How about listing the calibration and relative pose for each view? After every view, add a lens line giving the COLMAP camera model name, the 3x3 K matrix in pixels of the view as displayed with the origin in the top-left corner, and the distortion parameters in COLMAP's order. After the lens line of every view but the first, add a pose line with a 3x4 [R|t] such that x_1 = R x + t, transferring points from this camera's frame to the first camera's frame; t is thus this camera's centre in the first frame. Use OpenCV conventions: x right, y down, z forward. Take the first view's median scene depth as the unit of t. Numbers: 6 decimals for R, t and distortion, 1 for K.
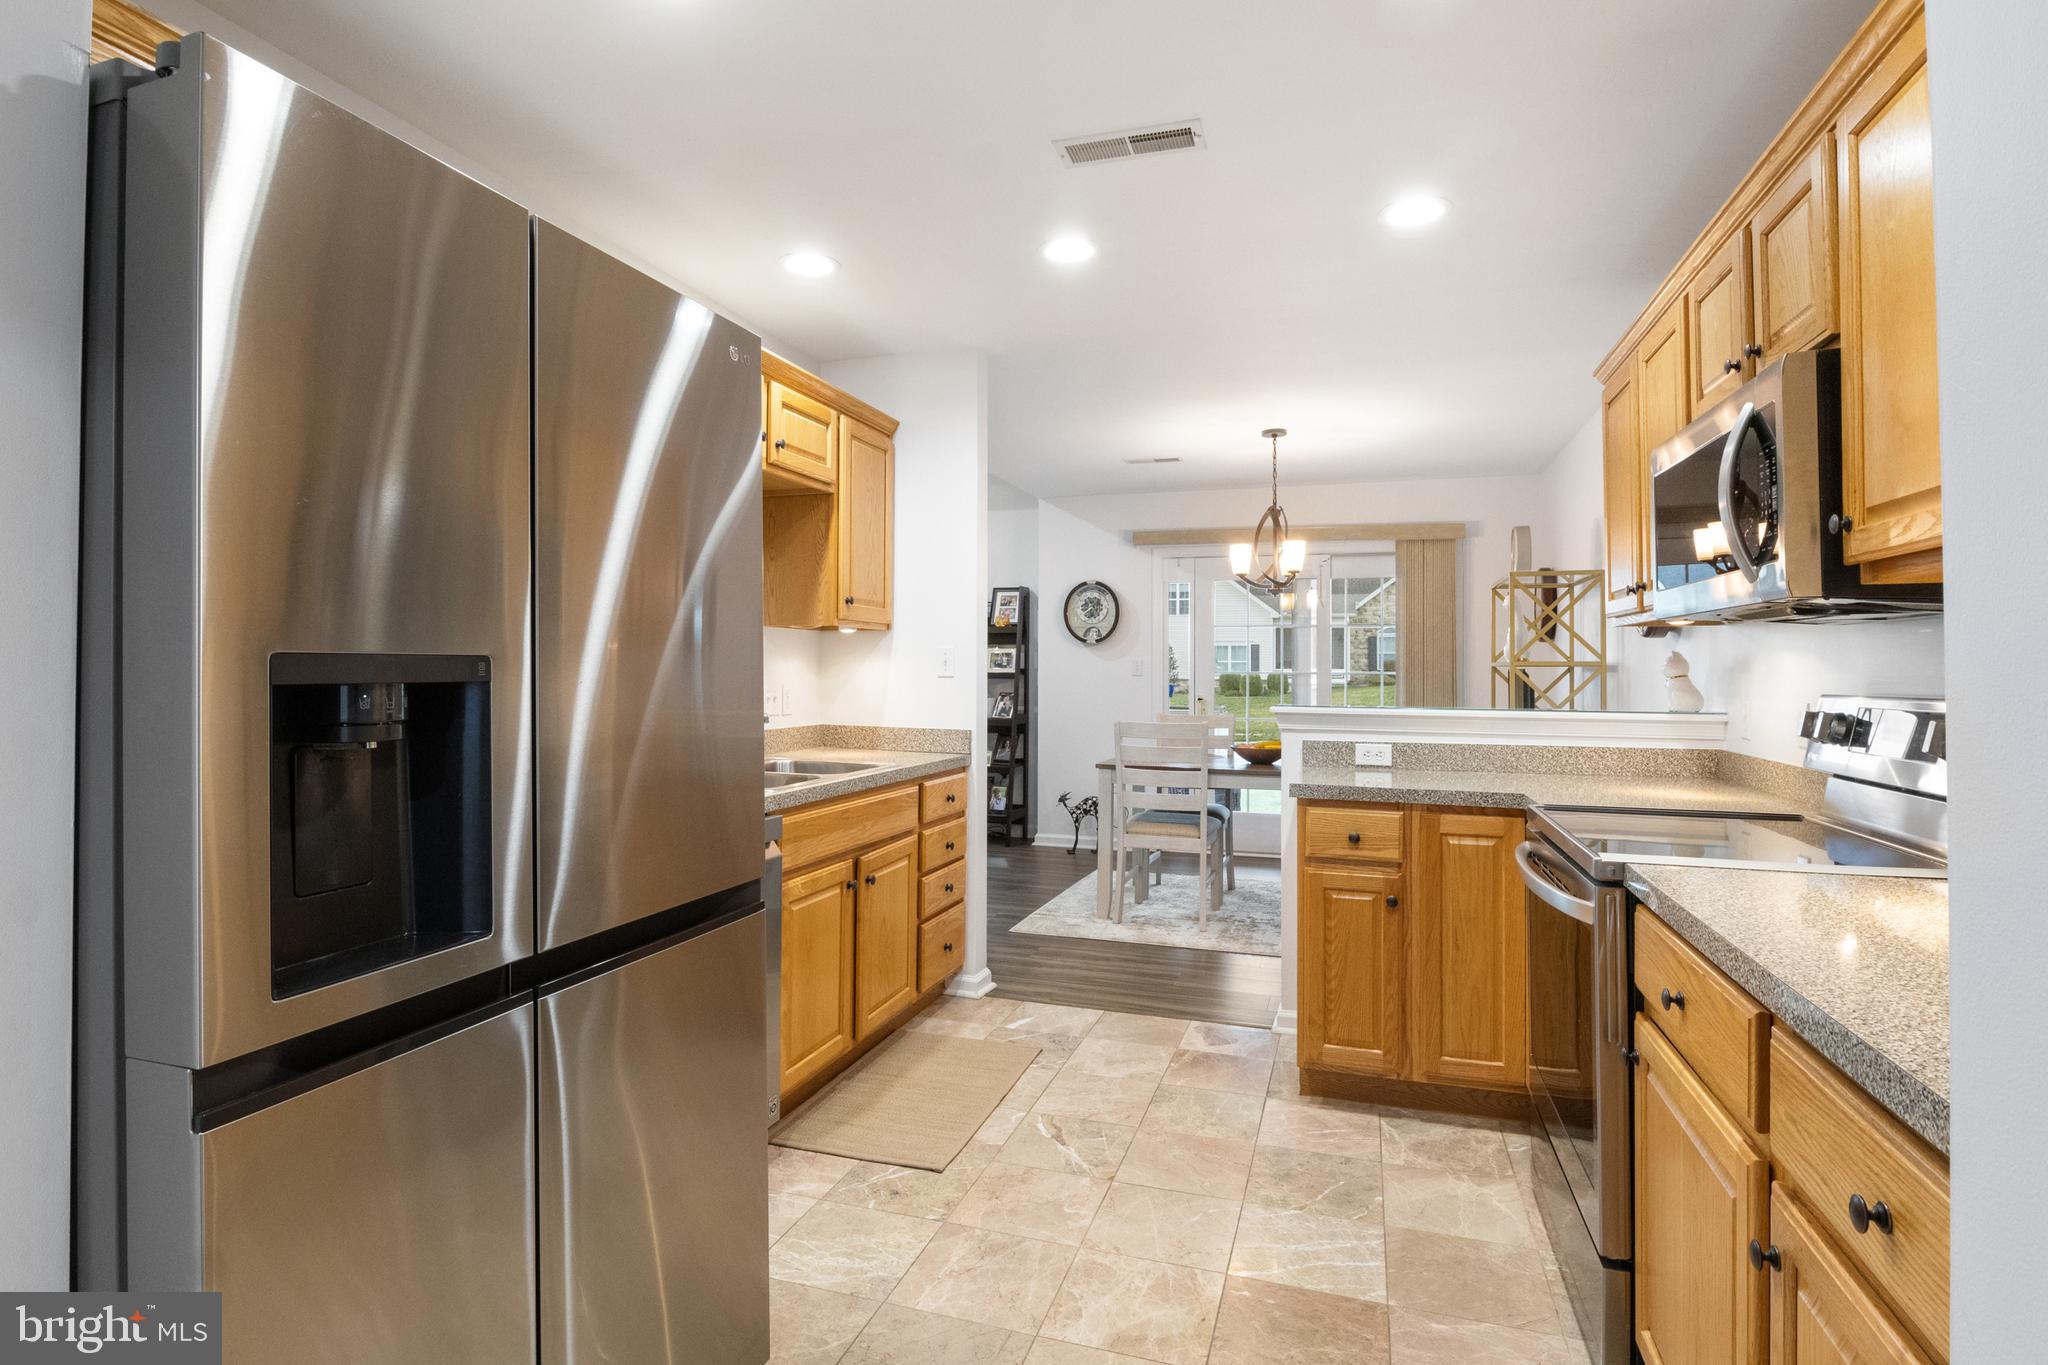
lens RADIAL K [[1036.8, 0, 1011.8], [0, 1036.8, 661.2], [0, 0, 1]] dist [0.000524, -0.000076]
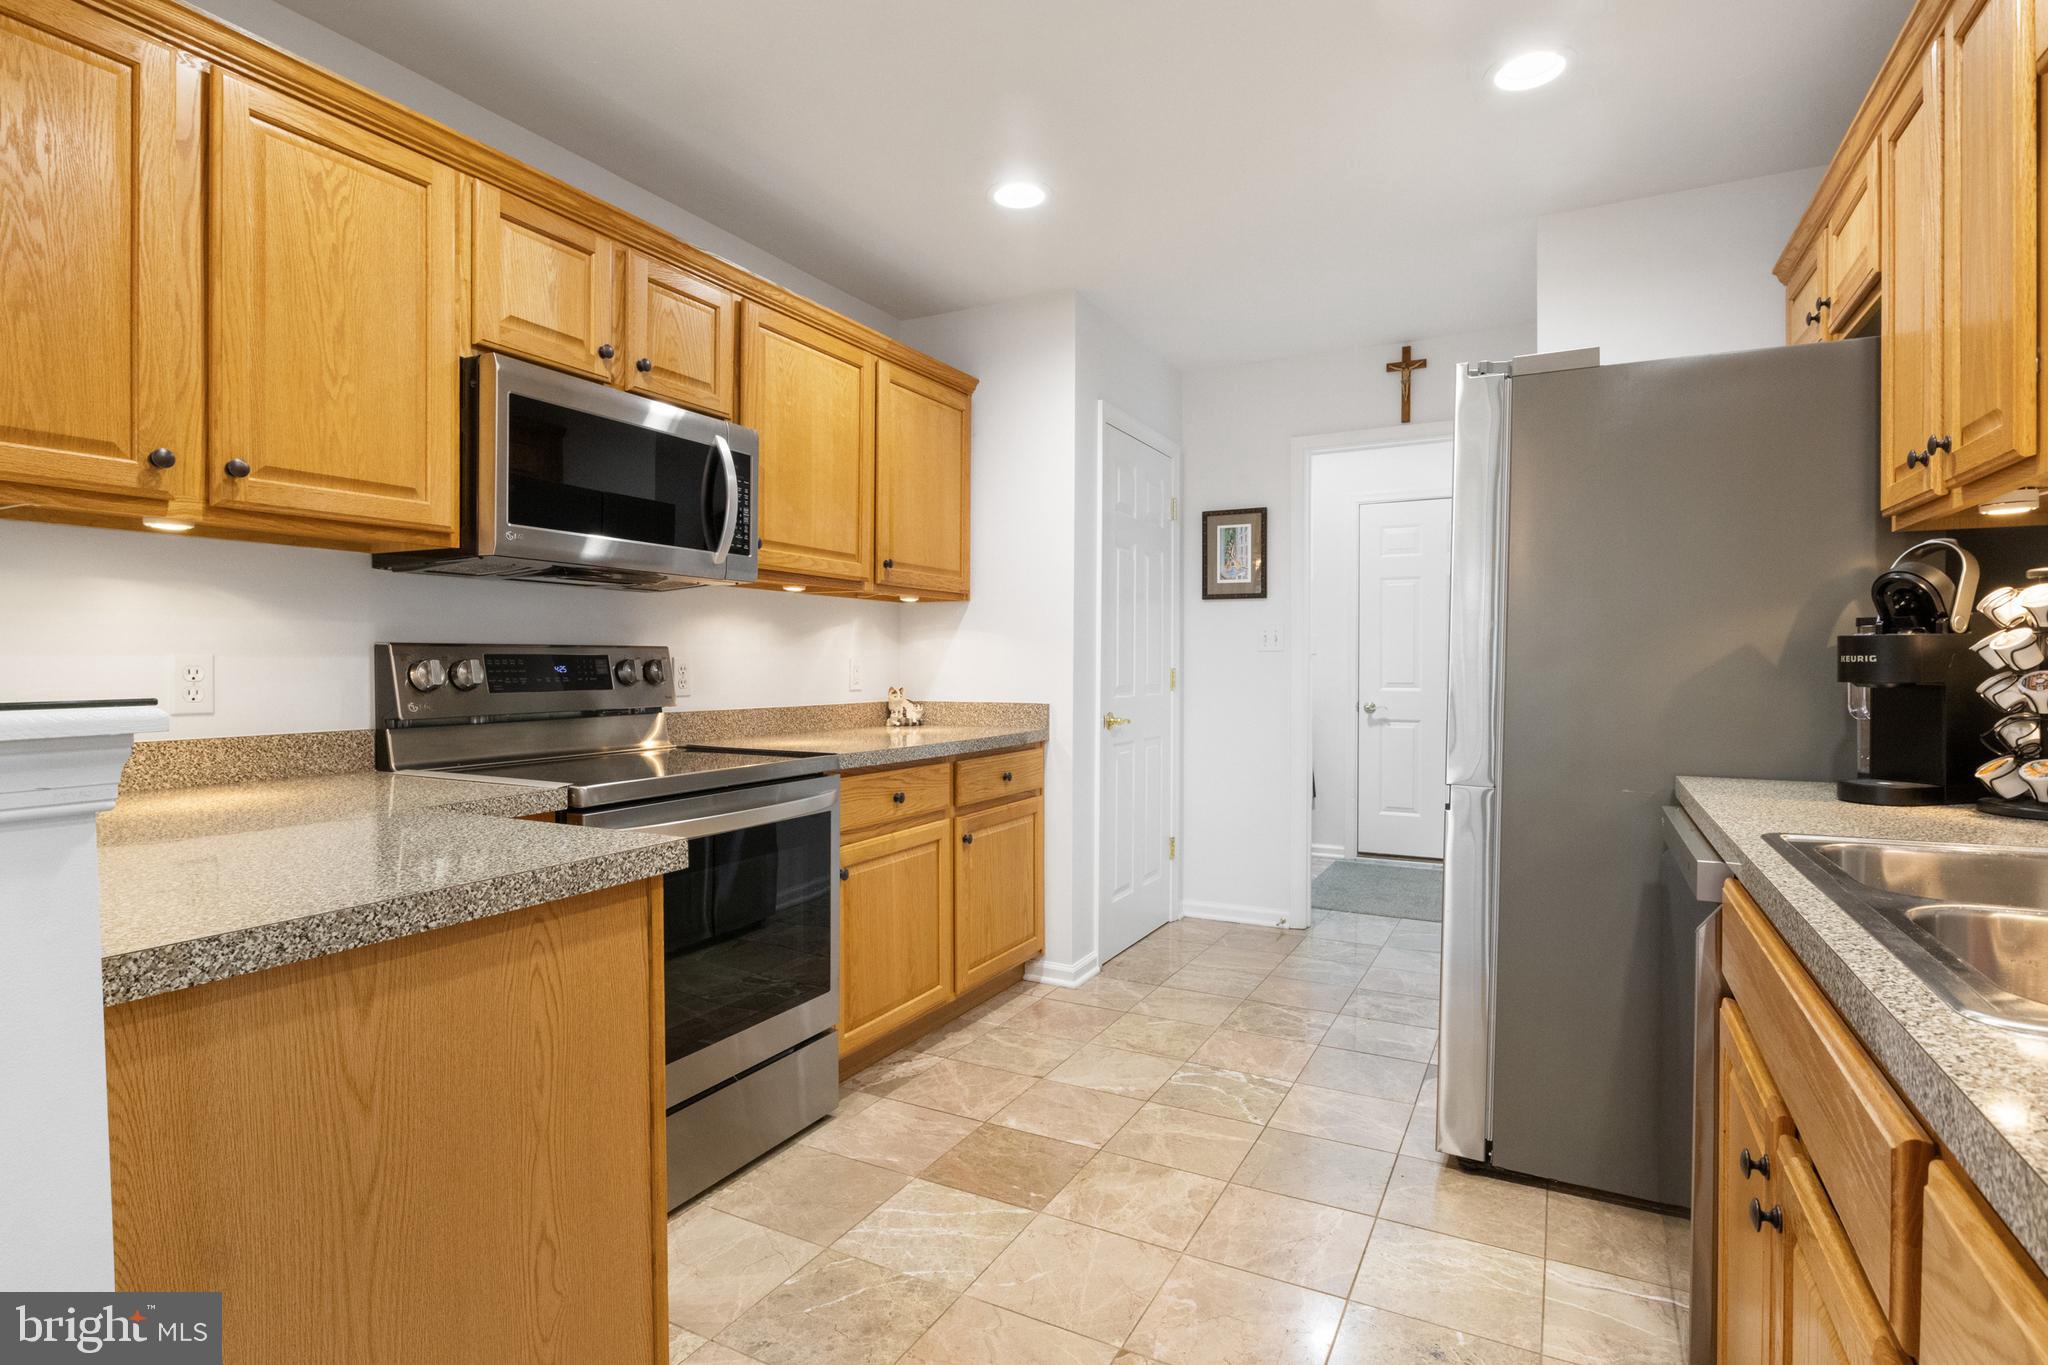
lens RADIAL K [[1026.0, 0, 1016.6], [0, 1026.0, 673.3], [0, 0, 1]] dist [-0.002658, 0.000074]
pose [[-0.986072, -0.008024, 0.166128, 0.037899], [-0.007817, 0.999968, 0.001899, 0.034078], [-0.166138, 0.000574, -0.986102, 1.140547]]
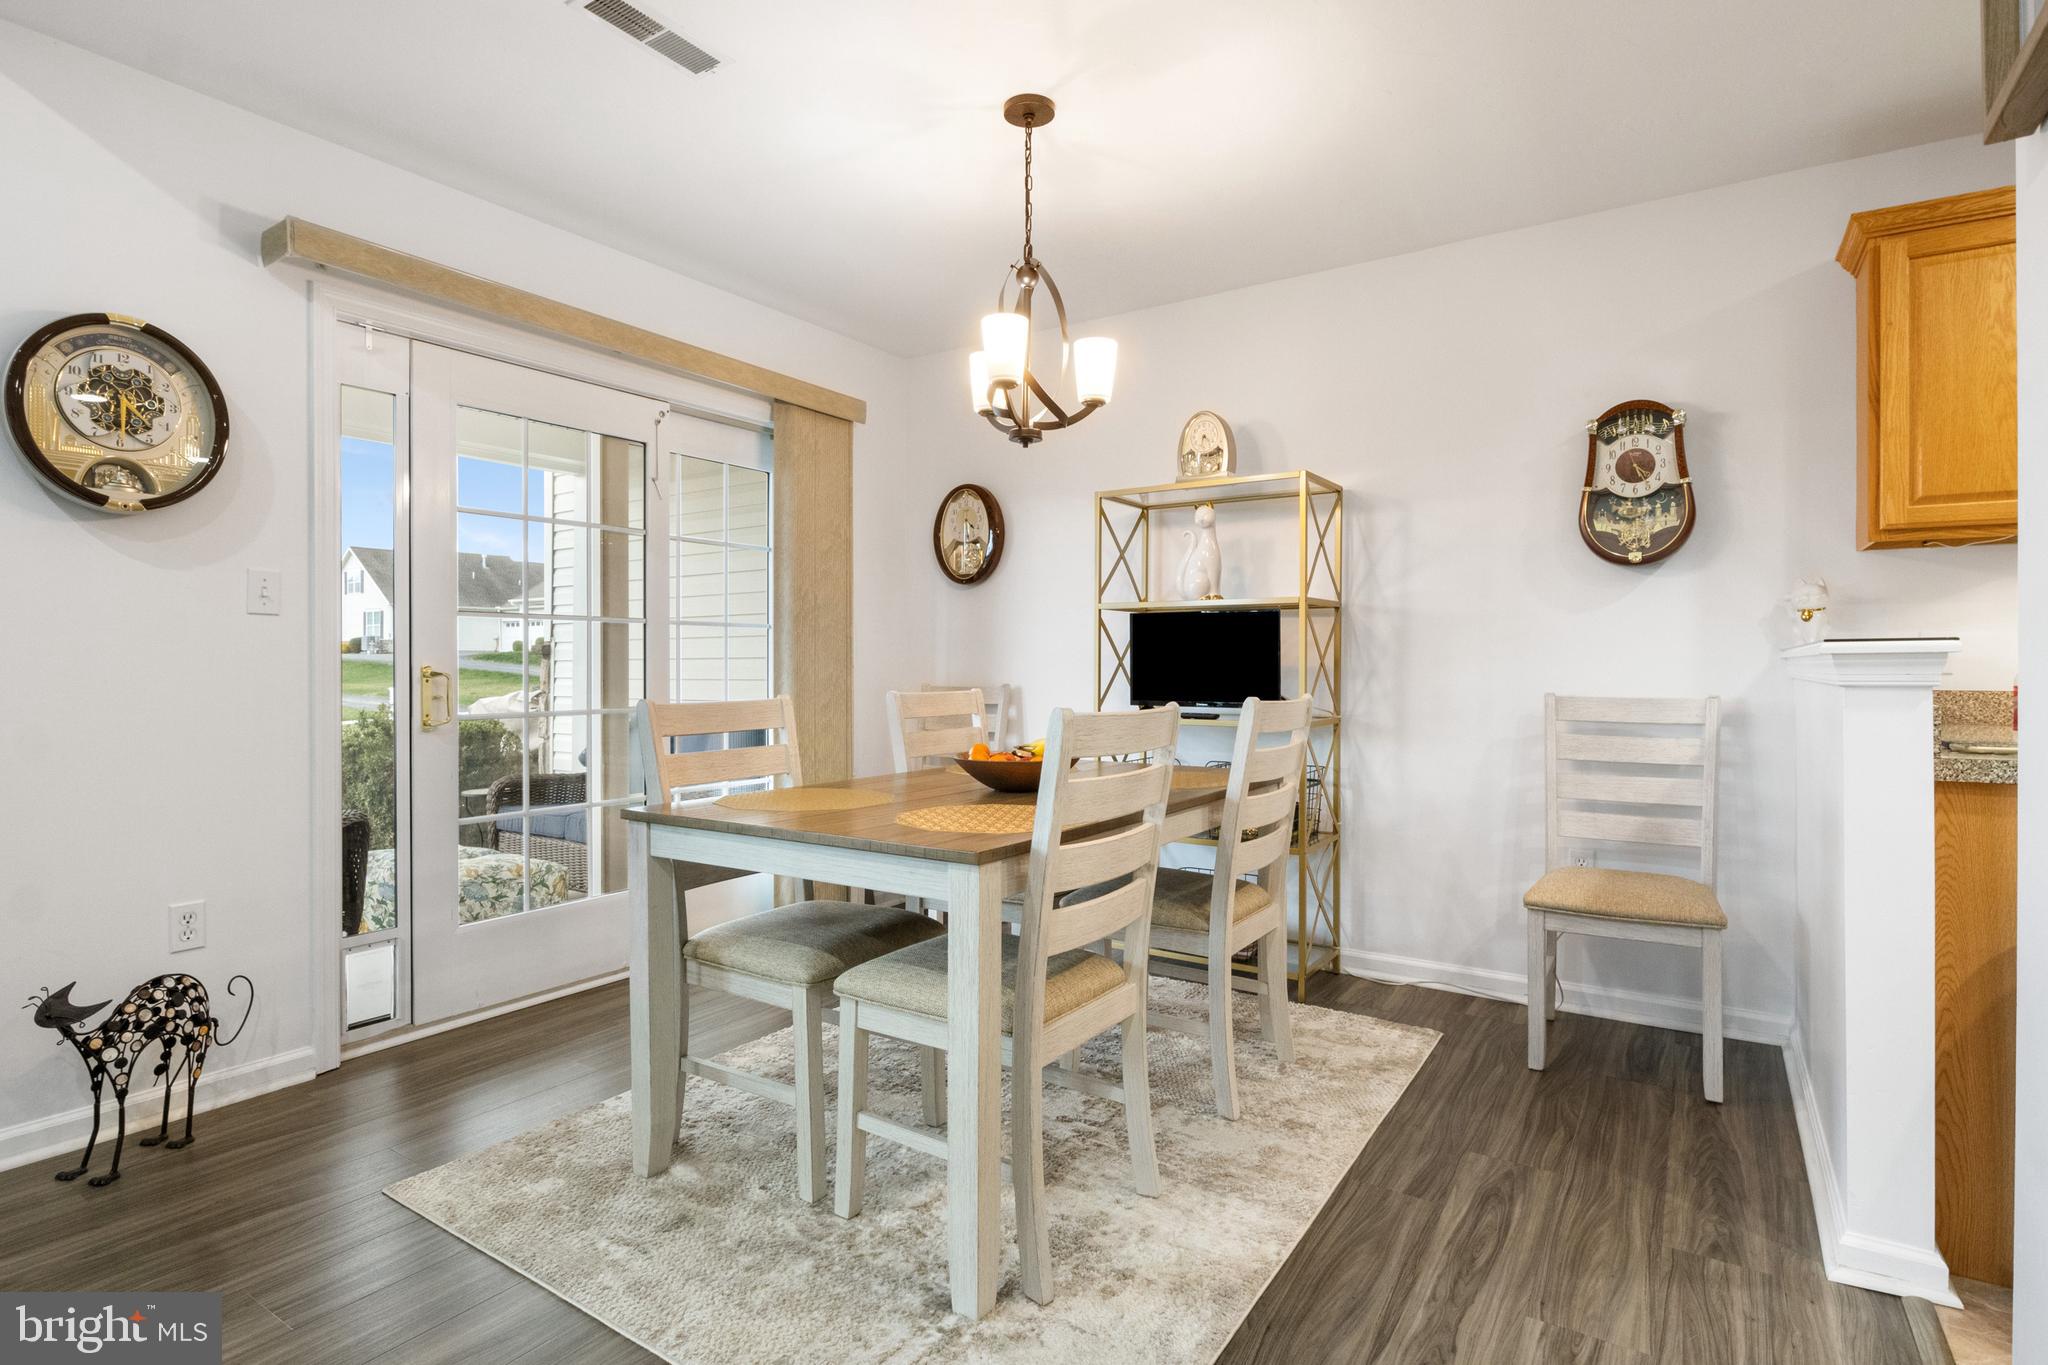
lens RADIAL K [[1030.0, 0, 1013.0], [0, 1030.0, 665.1], [0, 0, 1]] dist [-0.004924, -0.001170]
pose [[0.261697, -0.008734, 0.965111, -0.312159], [-0.007084, 0.999915, 0.010970, 0.050829], [-0.965124, -0.009708, 0.261612, 1.252909]]
